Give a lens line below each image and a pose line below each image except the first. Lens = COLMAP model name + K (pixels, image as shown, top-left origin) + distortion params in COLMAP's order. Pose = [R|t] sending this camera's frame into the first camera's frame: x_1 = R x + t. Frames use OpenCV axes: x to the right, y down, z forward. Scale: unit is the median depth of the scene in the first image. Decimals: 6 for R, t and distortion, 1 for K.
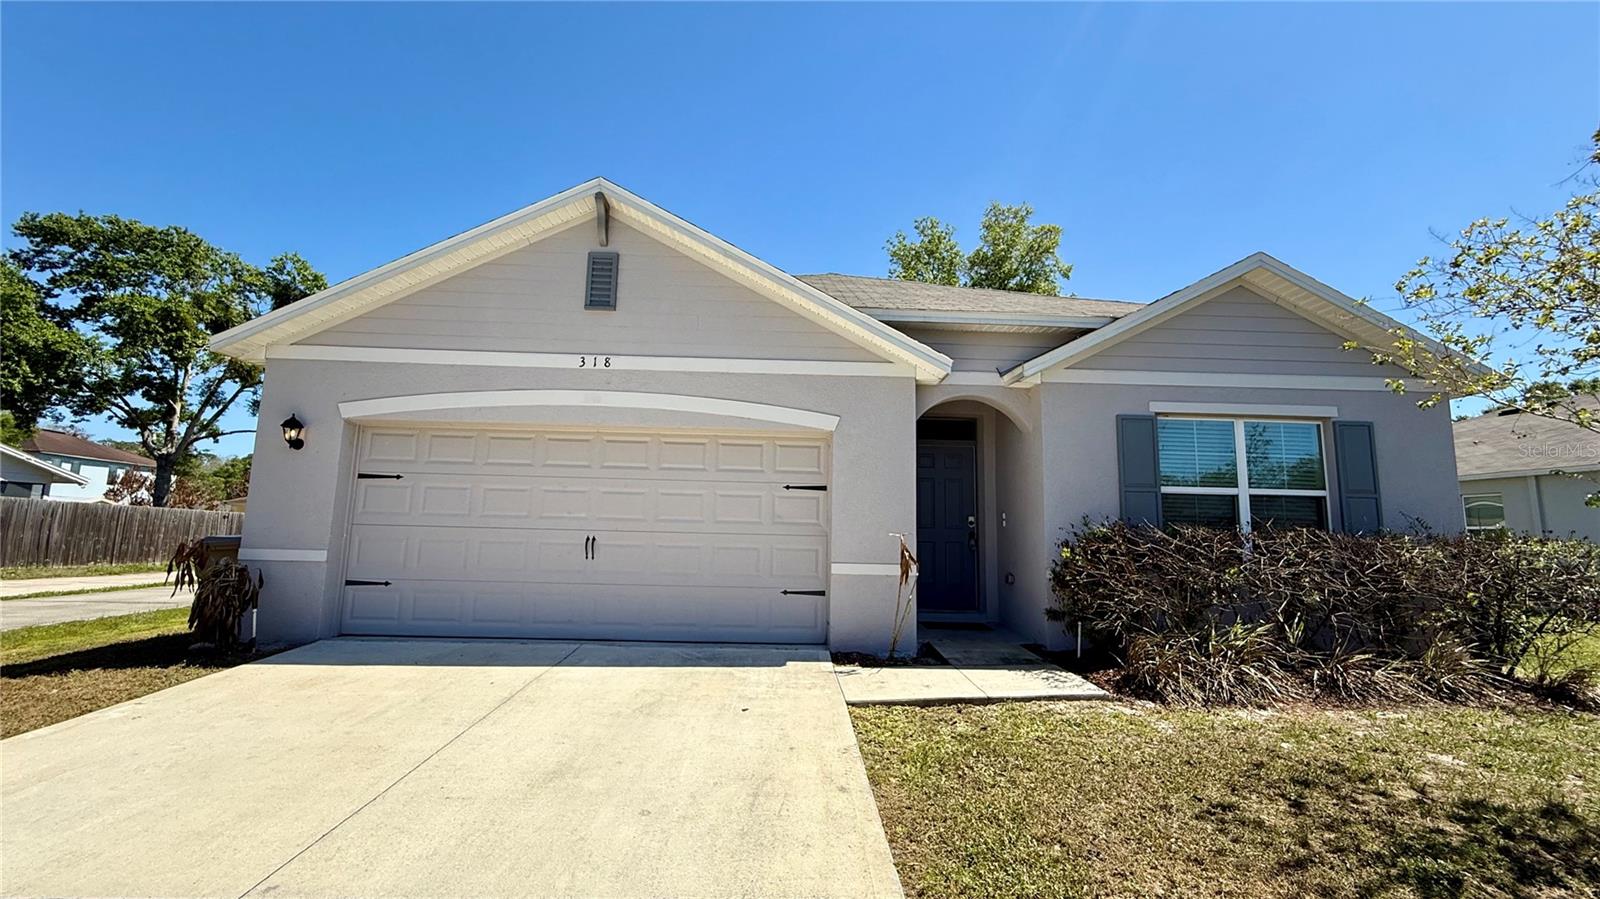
lens RADIAL K [[639.7, 0, 797.8], [0, 639.7, 448.1], [0, 0, 1]] dist [0.002794, -0.000313]
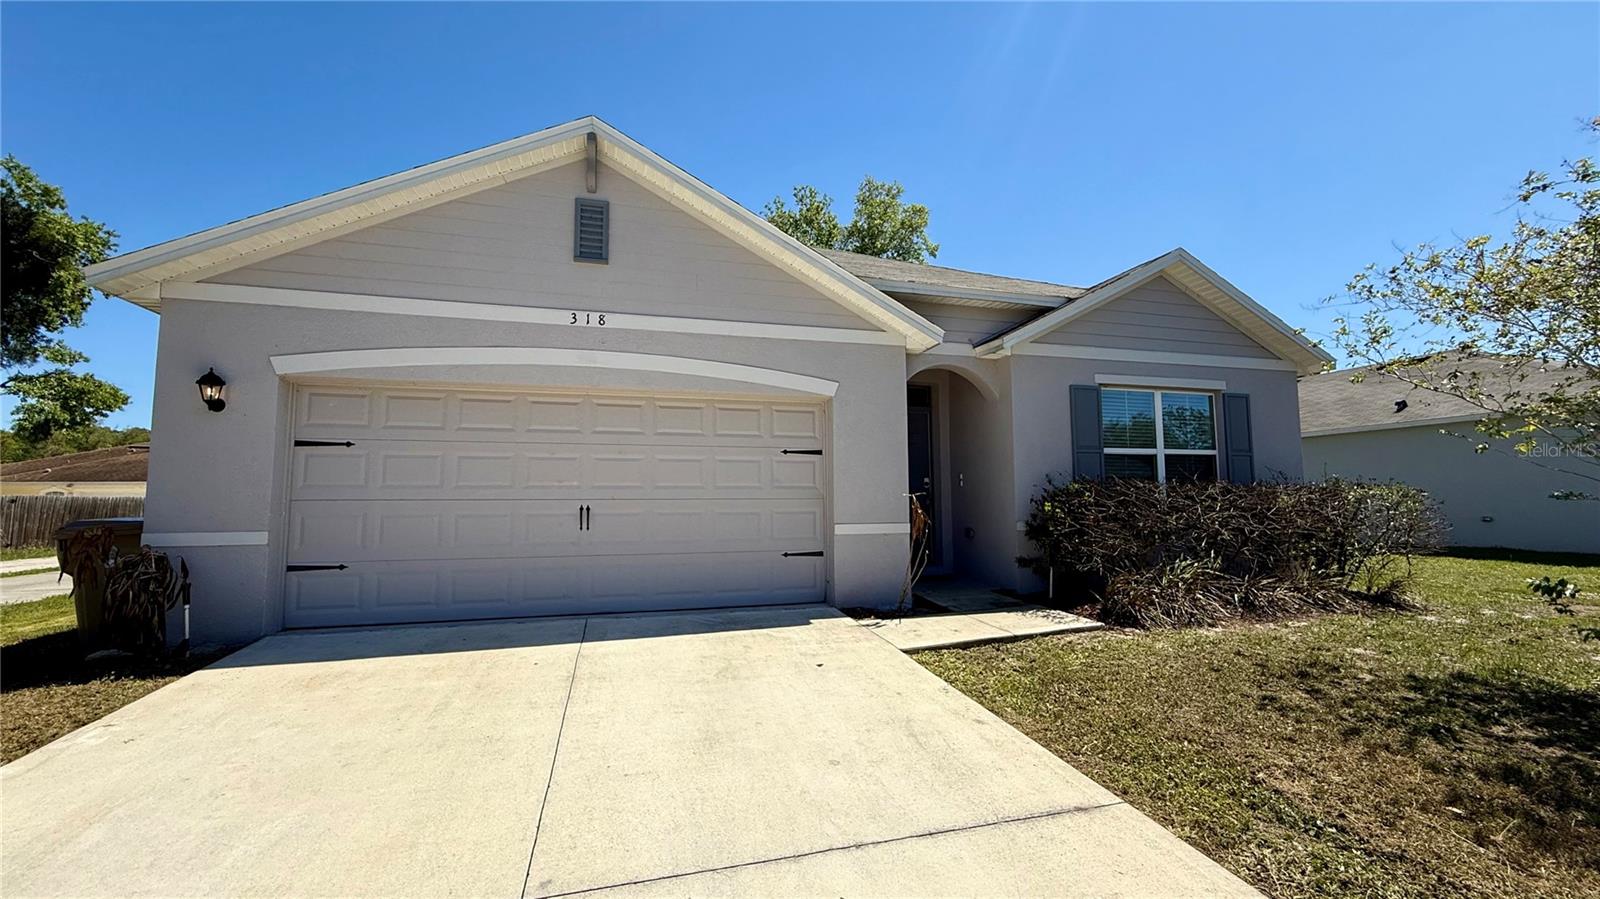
lens RADIAL K [[639.7, 0, 796.8], [0, 639.7, 448.2], [0, 0, 1]] dist [0.002794, -0.000313]
pose [[0.969274, -0.008376, 0.245842, -0.258463], [-0.004427, 0.998664, 0.051476, 0.003446], [-0.245945, -0.050983, 0.967942, 0.017181]]
